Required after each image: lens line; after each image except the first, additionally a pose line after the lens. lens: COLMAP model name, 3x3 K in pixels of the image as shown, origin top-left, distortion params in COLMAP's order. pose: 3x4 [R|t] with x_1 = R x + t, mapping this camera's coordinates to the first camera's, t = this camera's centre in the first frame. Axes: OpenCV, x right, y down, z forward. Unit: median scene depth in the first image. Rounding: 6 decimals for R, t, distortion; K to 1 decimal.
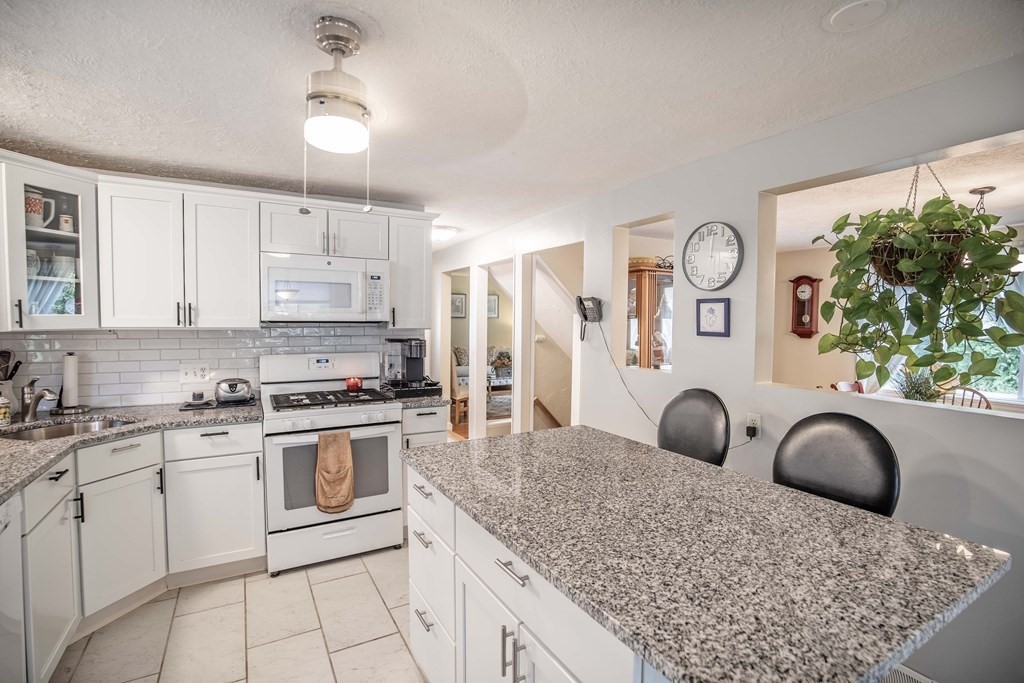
lens RADIAL K [[480.0, 0, 512.5], [0, 480.0, 345.4], [0, 0, 1]] dist [-0.028382, 0.001382]
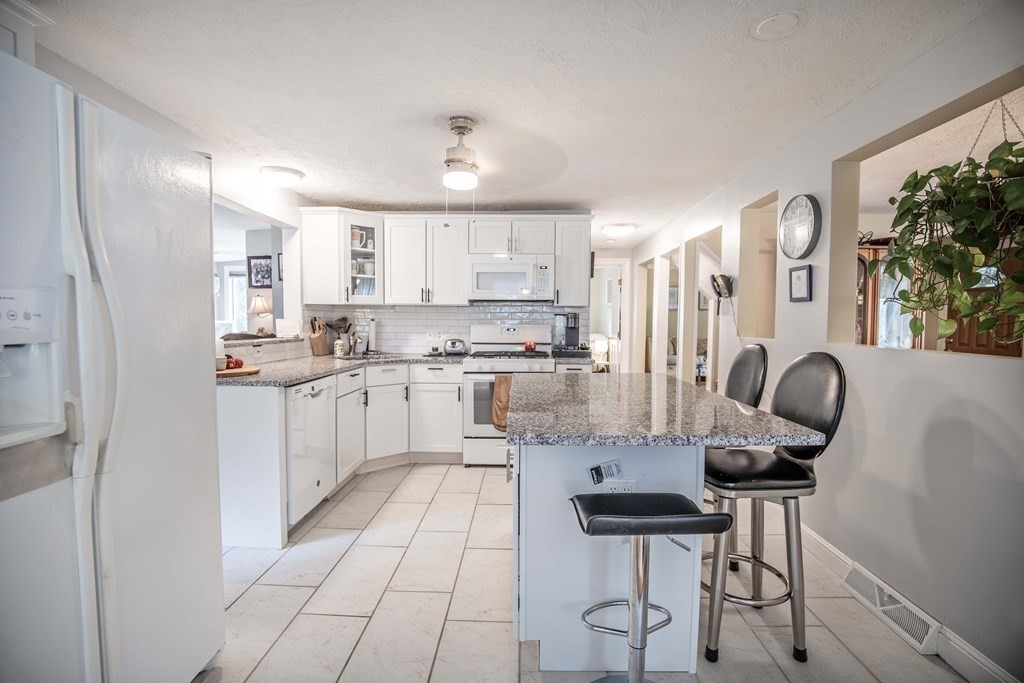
lens RADIAL K [[469.9, 0, 512.5], [0, 469.9, 344.9], [0, 0, 1]] dist [-0.035405, 0.005785]
pose [[0.857815, 0.025528, -0.513324, 0.401196], [-0.026210, 0.999639, 0.005913, 0.088609], [0.513290, 0.008382, 0.858175, -0.224928]]
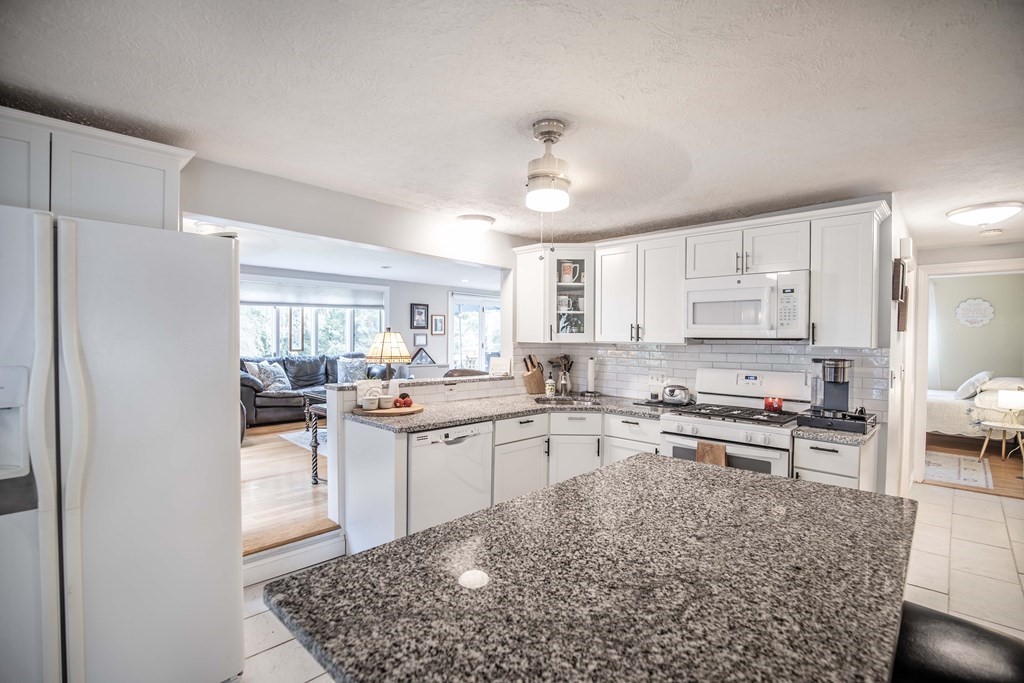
lens RADIAL K [[469.9, 0, 512.5], [0, 469.9, 344.9], [0, 0, 1]] dist [-0.035405, 0.005785]
pose [[0.283678, 0.008811, -0.958879, 0.520260], [-0.057080, 0.998340, -0.007713, -0.000352], [0.957219, 0.056920, 0.283710, 0.298968]]
